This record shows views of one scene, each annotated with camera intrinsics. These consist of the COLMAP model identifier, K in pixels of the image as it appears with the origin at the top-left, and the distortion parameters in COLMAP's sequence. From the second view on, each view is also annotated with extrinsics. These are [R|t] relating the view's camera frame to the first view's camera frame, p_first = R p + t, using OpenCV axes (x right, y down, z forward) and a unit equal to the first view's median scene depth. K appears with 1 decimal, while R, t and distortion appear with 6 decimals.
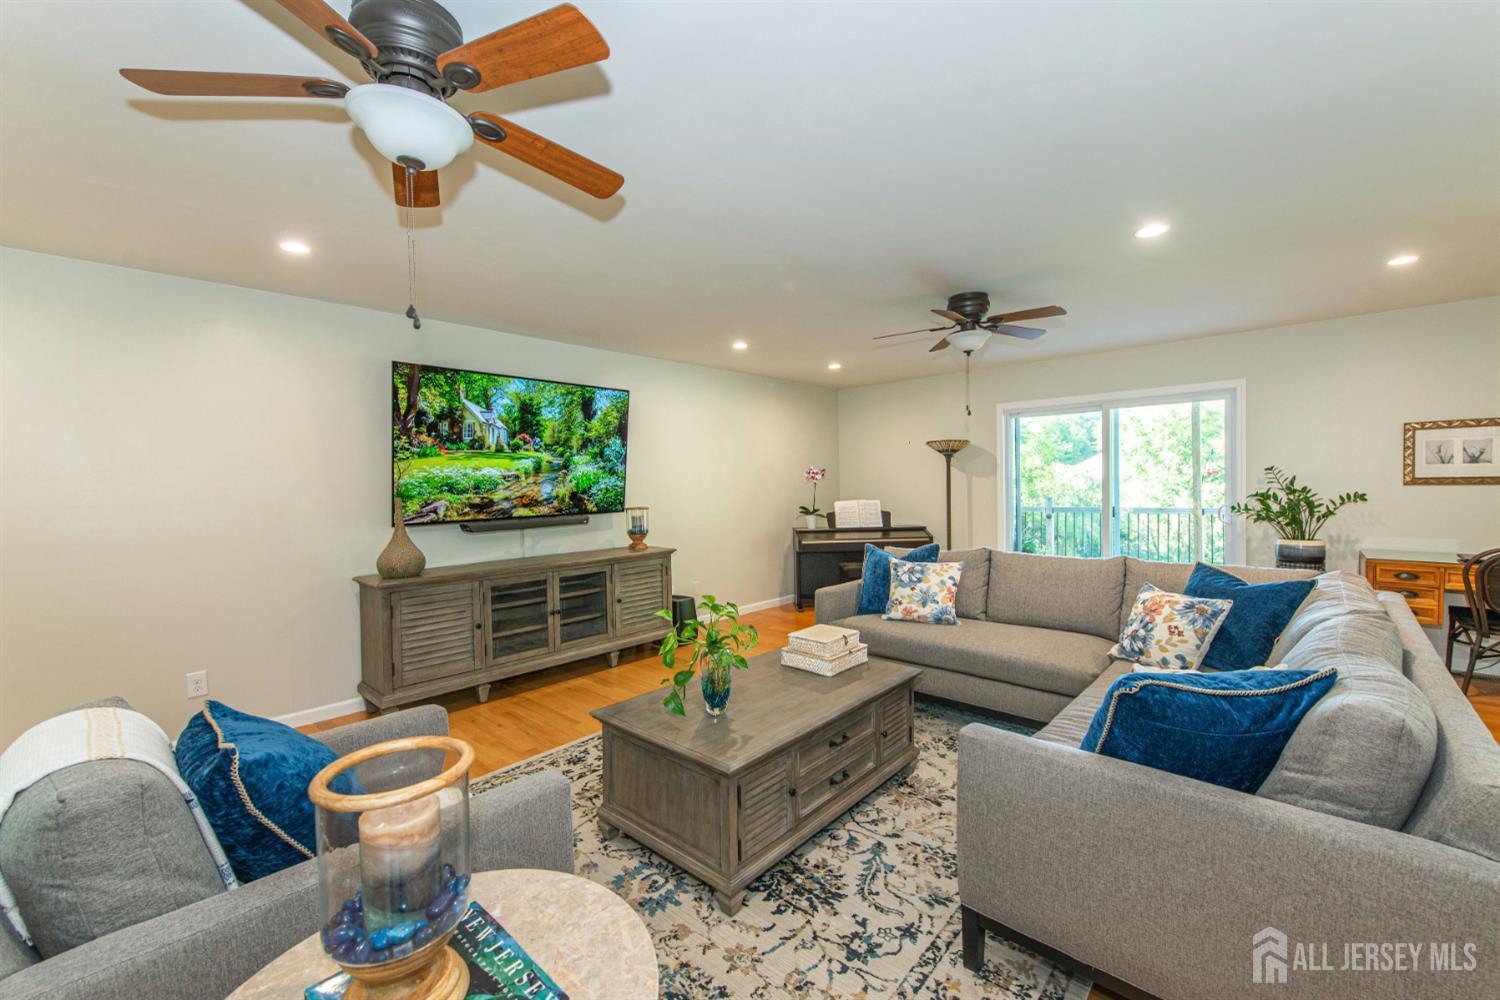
lens RADIAL K [[628.9, 0, 750.0], [0, 628.9, 500.0], [0, 0, 1]] dist [0.016700, 0.000022]
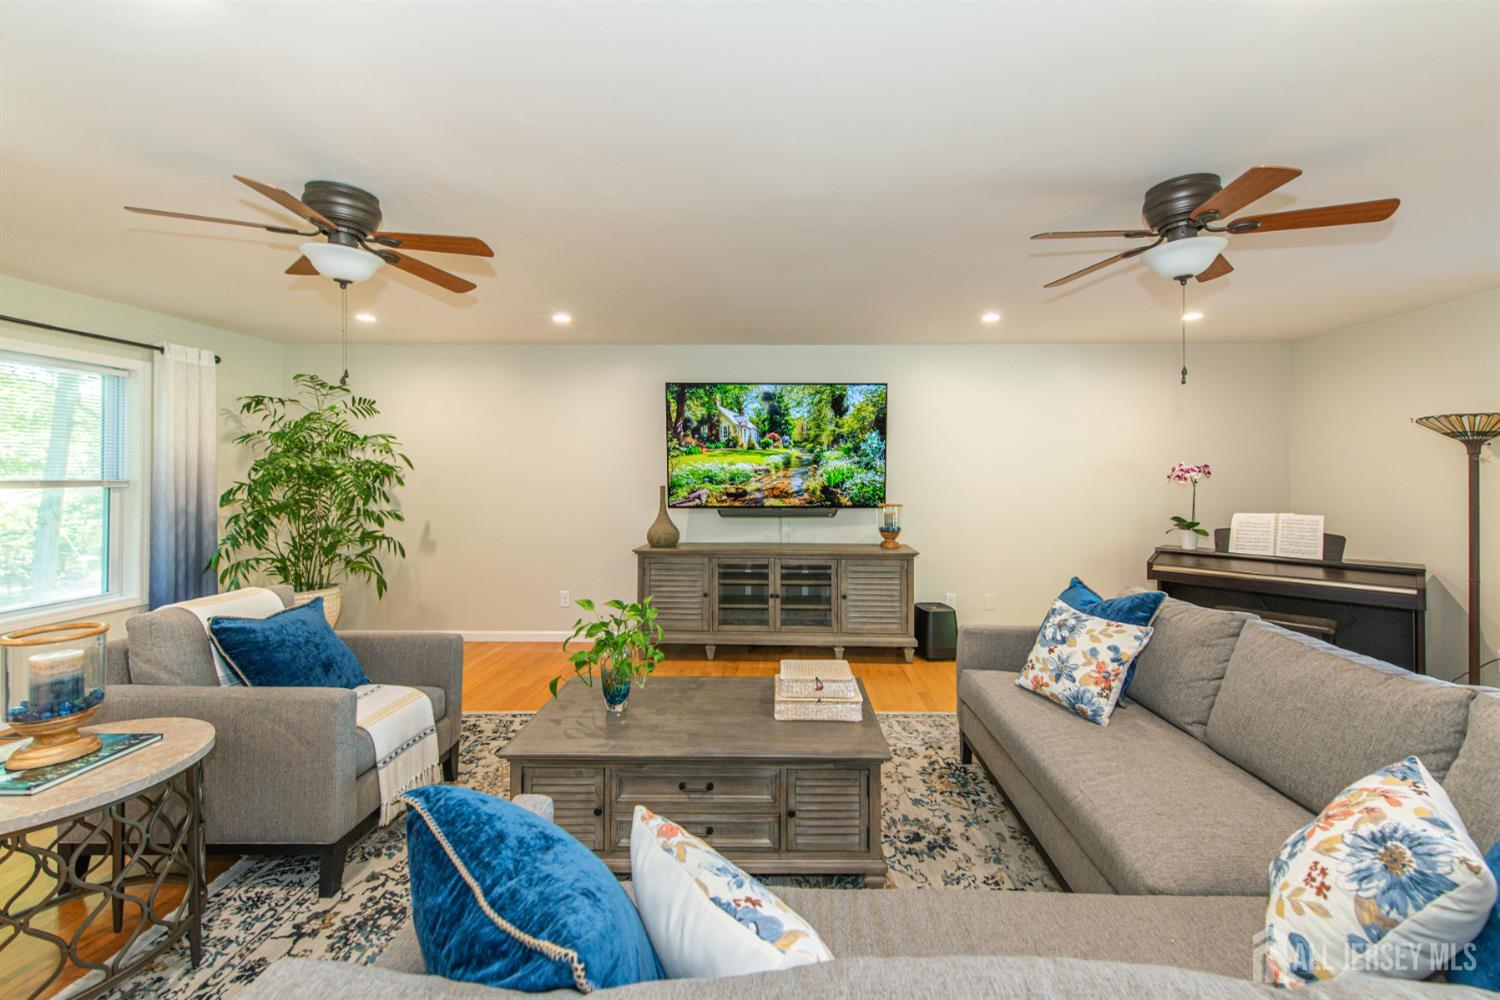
lens RADIAL K [[609.0, 0, 749.8], [0, 609.0, 468.5], [0, 0, 1]] dist [0.000364, -0.000322]
pose [[0.643860, 0.015793, -0.764980, 0.450118], [-0.037482, 0.999238, -0.010919, -0.027946], [0.764224, 0.035703, 0.643961, 0.273390]]
